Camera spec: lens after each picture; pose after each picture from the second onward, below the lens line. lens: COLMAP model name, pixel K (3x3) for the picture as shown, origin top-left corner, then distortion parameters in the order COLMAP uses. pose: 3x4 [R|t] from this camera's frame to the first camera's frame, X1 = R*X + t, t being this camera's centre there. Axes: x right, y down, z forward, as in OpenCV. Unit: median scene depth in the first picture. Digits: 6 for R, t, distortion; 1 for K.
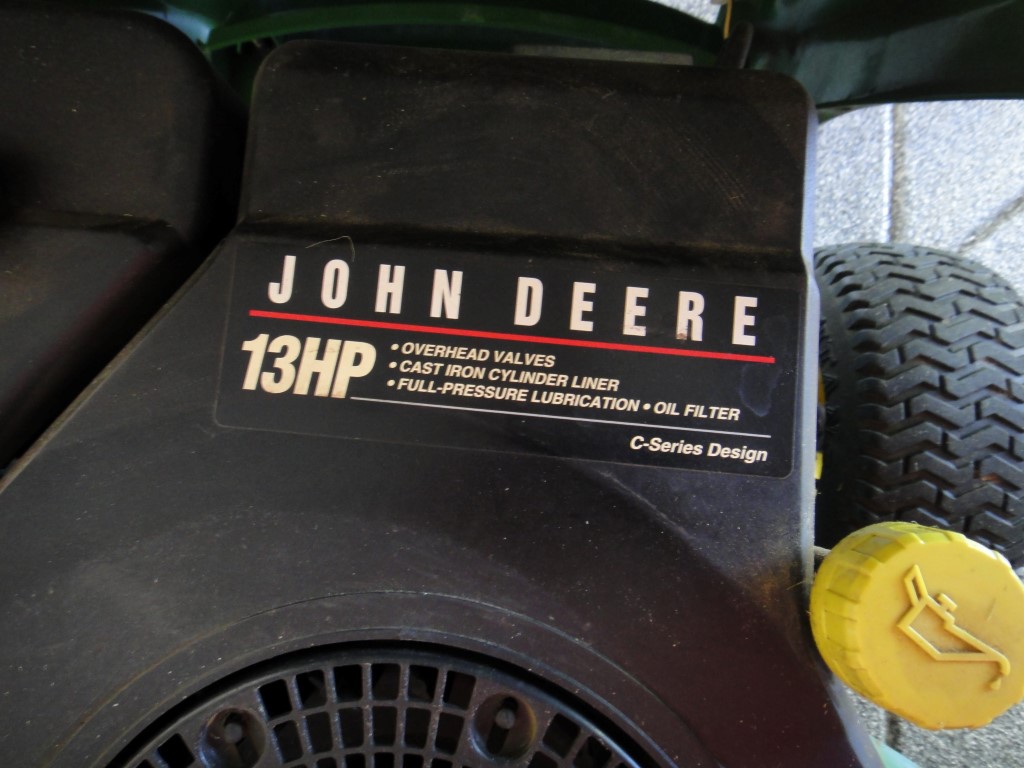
lens RADIAL K [[715.0, 0, 512.0], [0, 715.0, 384.0], [0, 0, 1]] dist [0.024624, 0.000151]
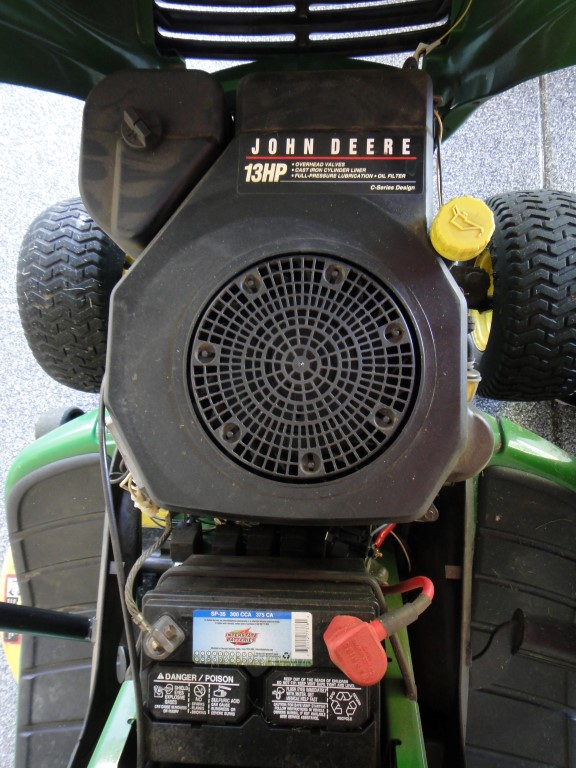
lens RADIAL K [[536.2, 0, 288.0], [0, 536.2, 384.0], [0, 0, 1]] dist [0.024624, 0.000151]
pose [[0.996878, -0.051923, -0.059479, -0.096111], [0.051435, 0.998629, -0.009717, 0.923789], [0.059902, 0.006627, 0.998182, -1.332011]]
